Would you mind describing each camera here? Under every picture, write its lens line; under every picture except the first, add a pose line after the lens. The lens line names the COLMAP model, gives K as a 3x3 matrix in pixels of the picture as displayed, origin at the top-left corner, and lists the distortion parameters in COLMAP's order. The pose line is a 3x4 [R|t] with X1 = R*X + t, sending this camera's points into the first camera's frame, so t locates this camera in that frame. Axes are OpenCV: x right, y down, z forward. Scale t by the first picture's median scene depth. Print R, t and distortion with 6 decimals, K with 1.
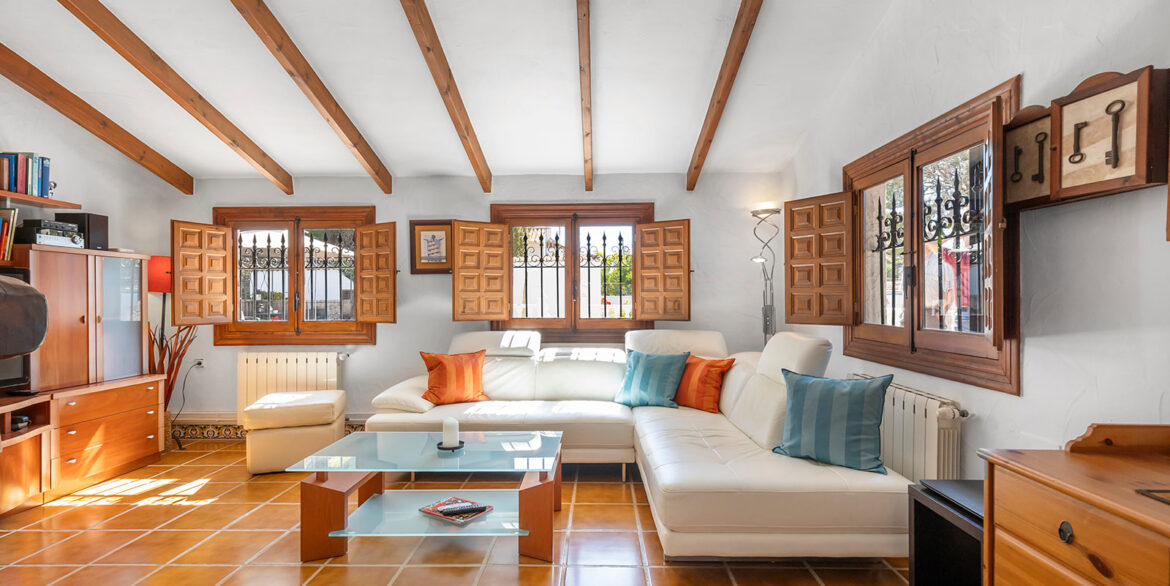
lens RADIAL K [[528.1, 0, 584.0], [0, 528.1, 298.4], [0, 0, 1]] dist [0.002692, -0.000095]
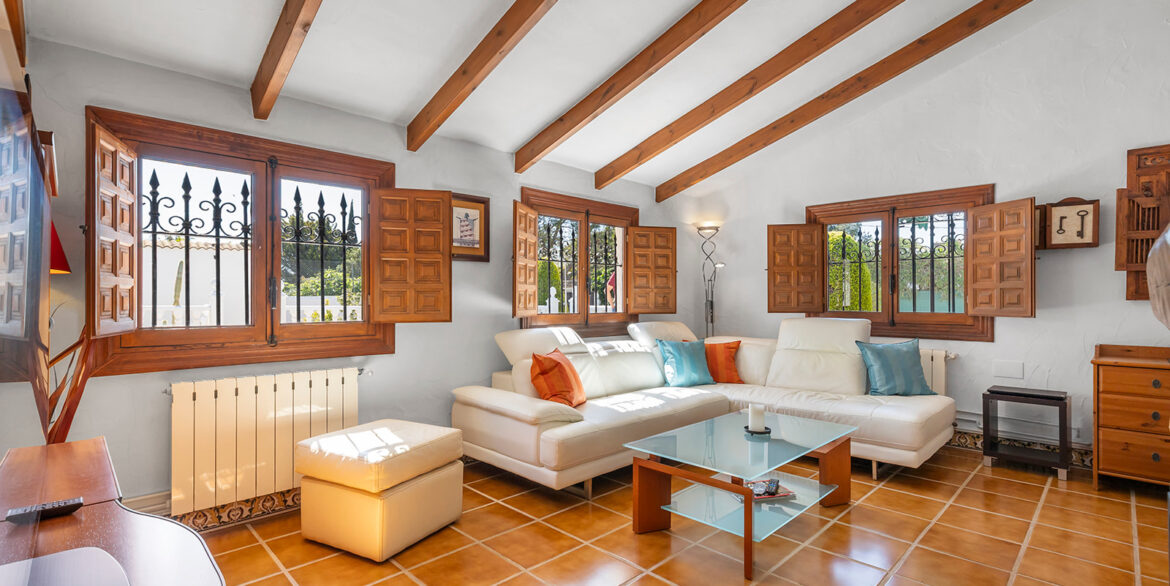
lens RADIAL K [[528.1, 0, 582.3], [0, 528.1, 293.6], [0, 0, 1]] dist [0.002692, -0.000095]
pose [[0.699223, 0.012951, 0.714787, -0.770522], [-0.003361, 0.999884, -0.014828, 0.015803], [-0.714896, 0.007966, 0.699185, 0.317986]]
